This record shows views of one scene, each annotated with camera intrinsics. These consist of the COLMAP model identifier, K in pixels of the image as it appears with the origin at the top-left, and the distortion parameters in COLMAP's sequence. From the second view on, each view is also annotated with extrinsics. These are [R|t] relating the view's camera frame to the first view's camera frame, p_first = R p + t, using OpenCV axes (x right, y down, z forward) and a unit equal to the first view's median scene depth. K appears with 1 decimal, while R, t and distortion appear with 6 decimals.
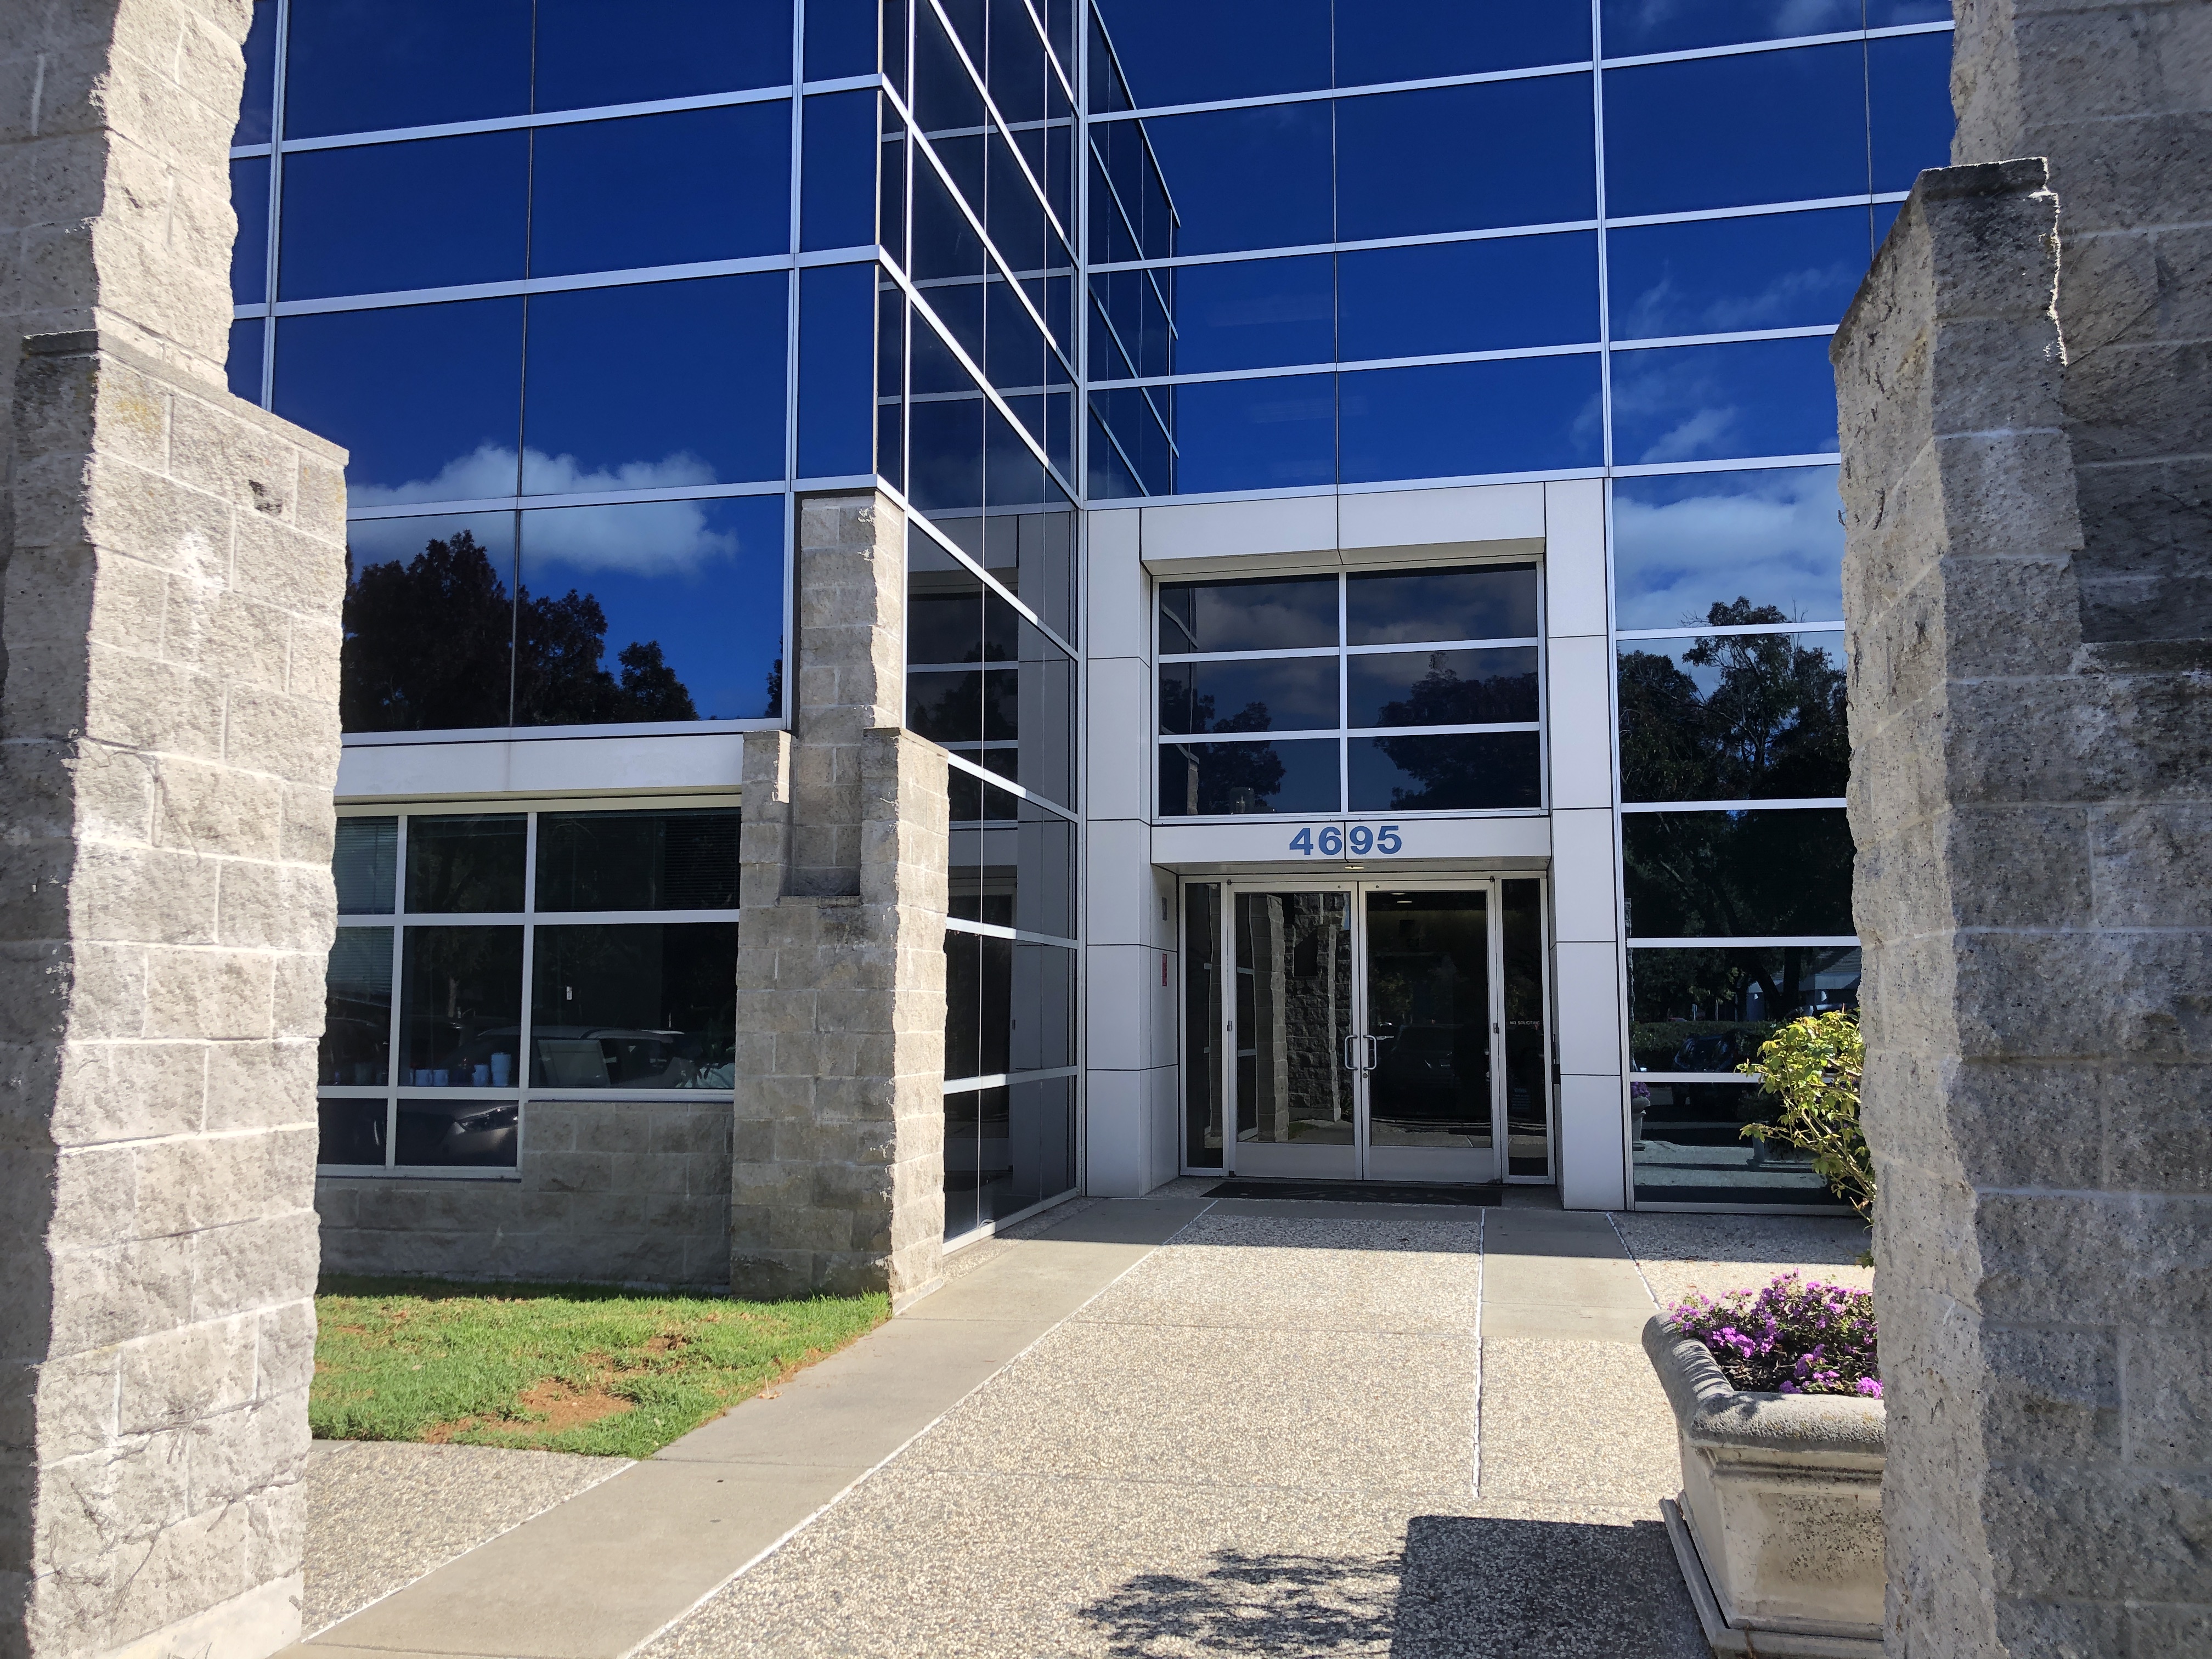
lens RADIAL K [[1799.6, 0, 1107.0], [0, 1799.6, 844.0], [0, 0, 1]] dist [0.059648, -0.003076]
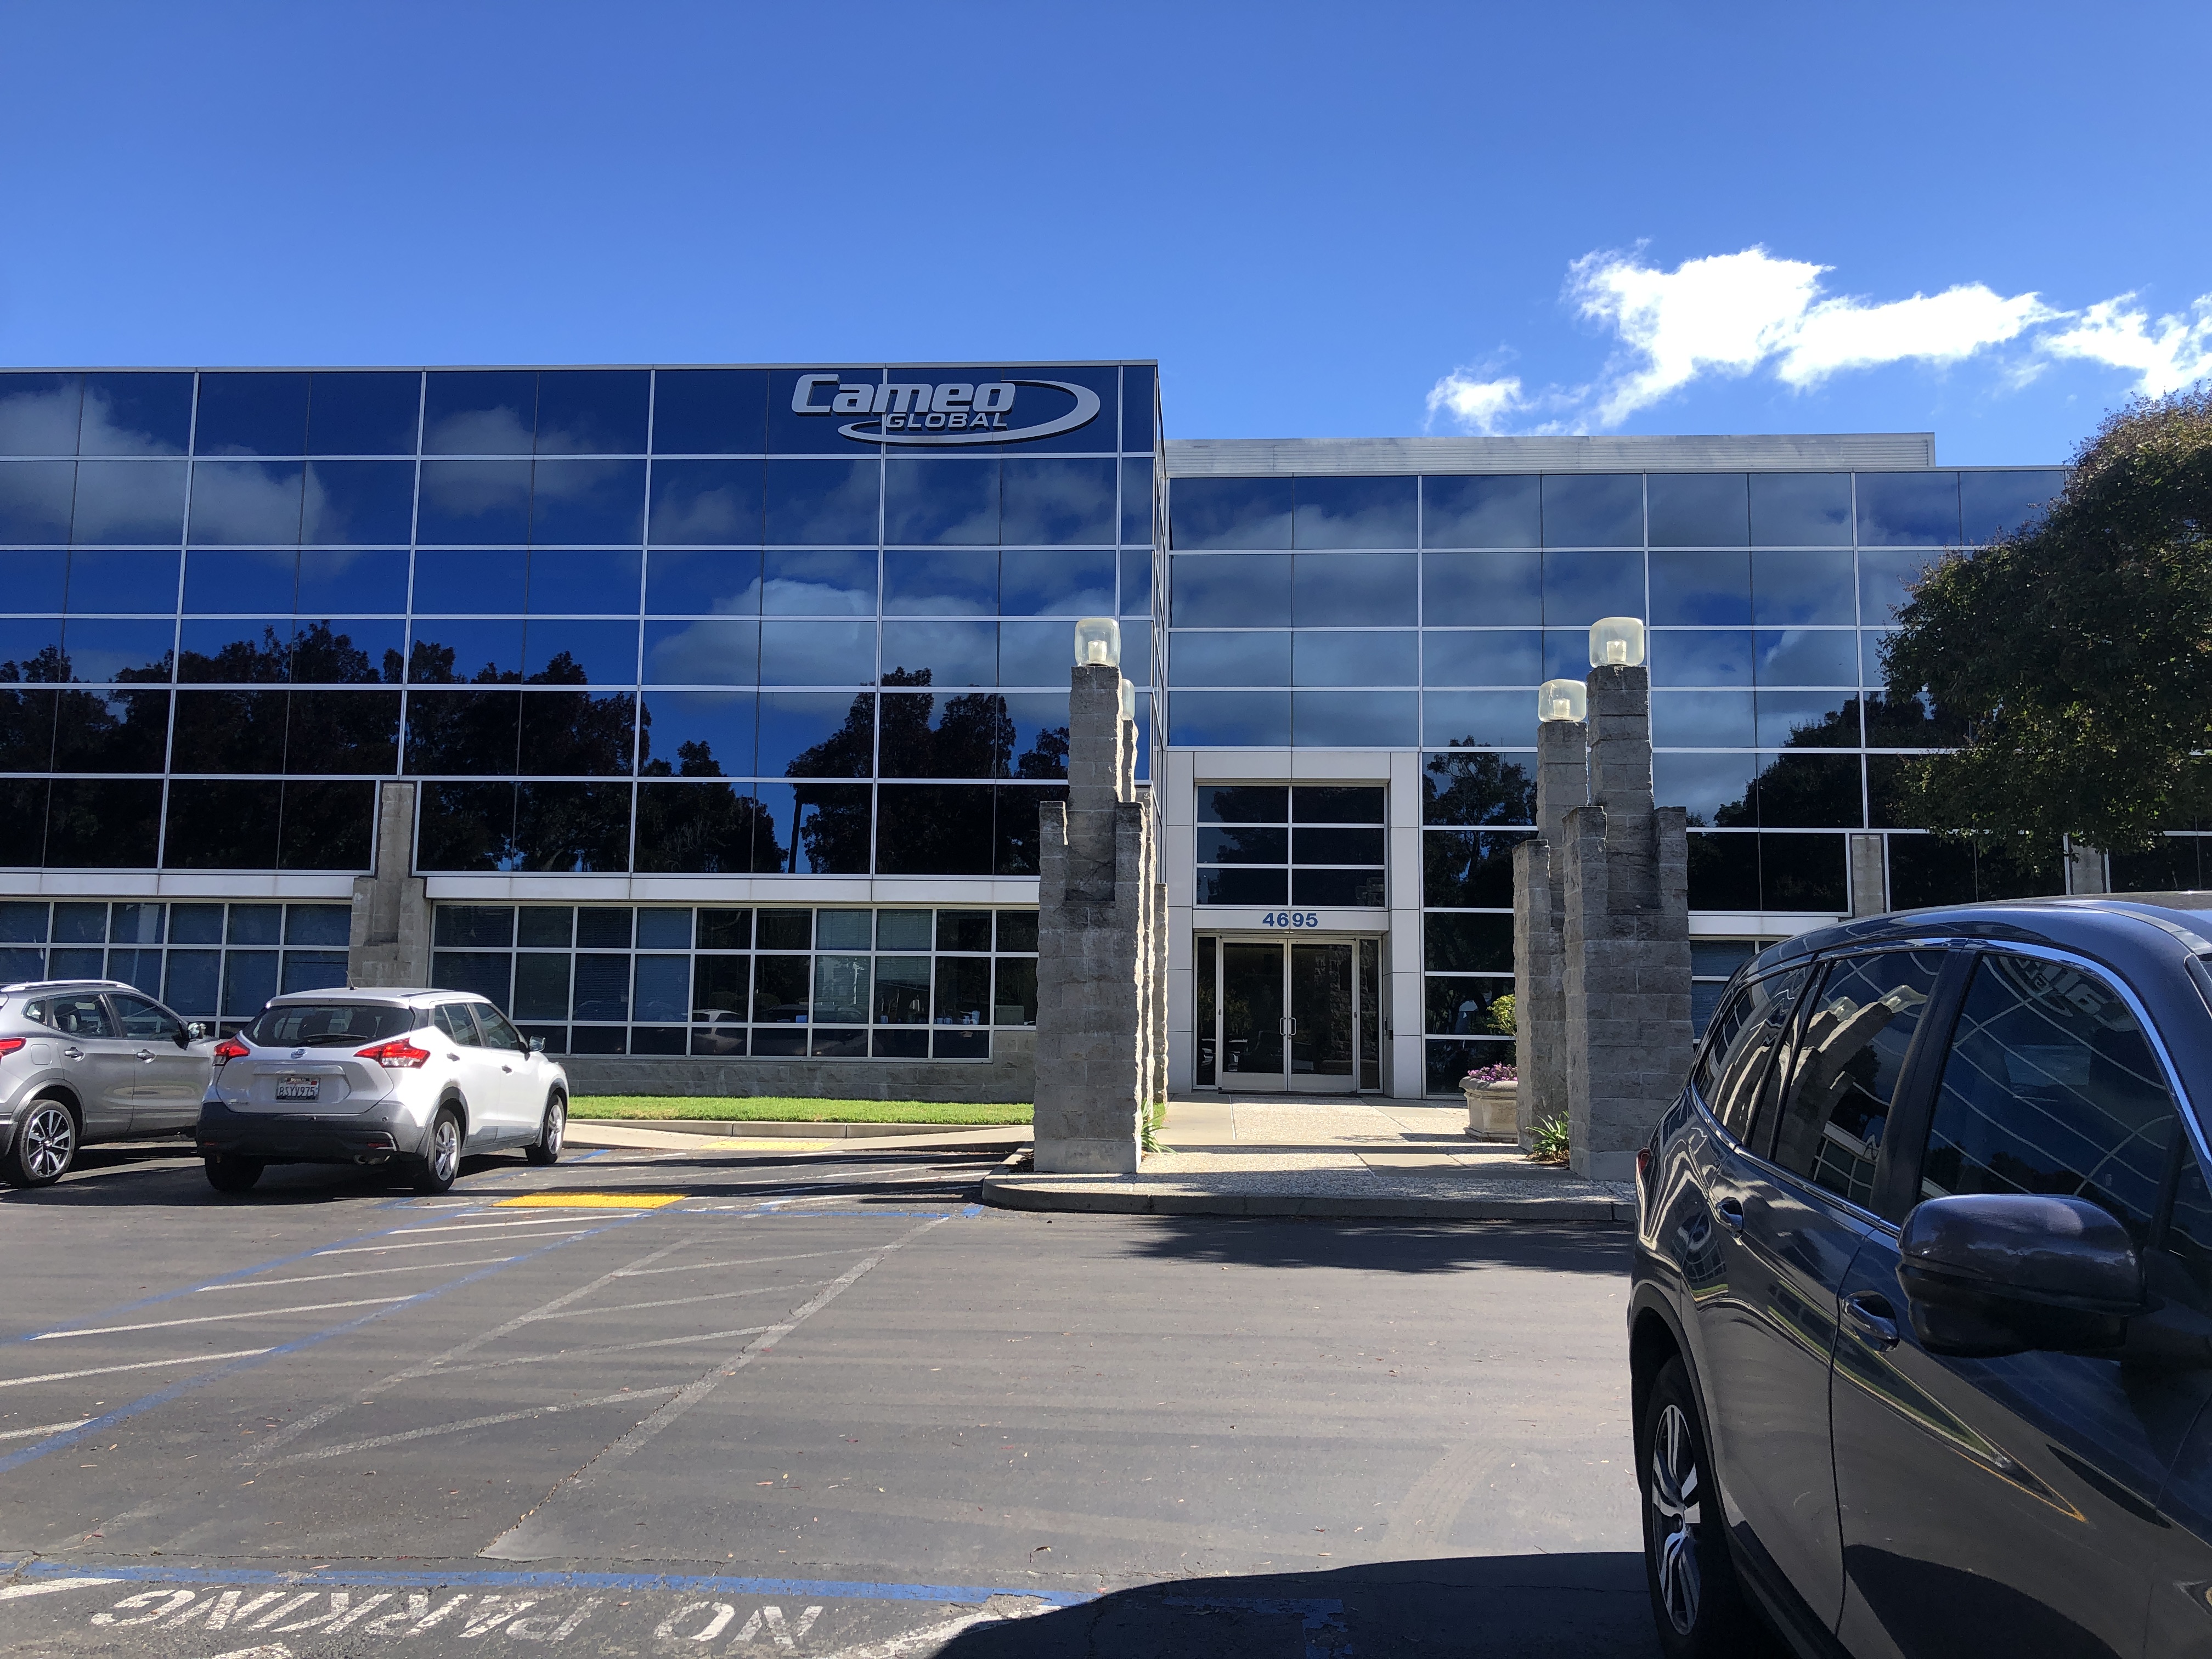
lens RADIAL K [[1799.6, 0, 1104.5], [0, 1799.6, 818.1], [0, 0, 1]] dist [0.059648, -0.003076]
pose [[0.988619, 0.032371, 0.146915, -0.377052], [-0.028820, 0.999240, -0.026233, -0.057265], [-0.147652, 0.021701, 0.988801, -0.978722]]
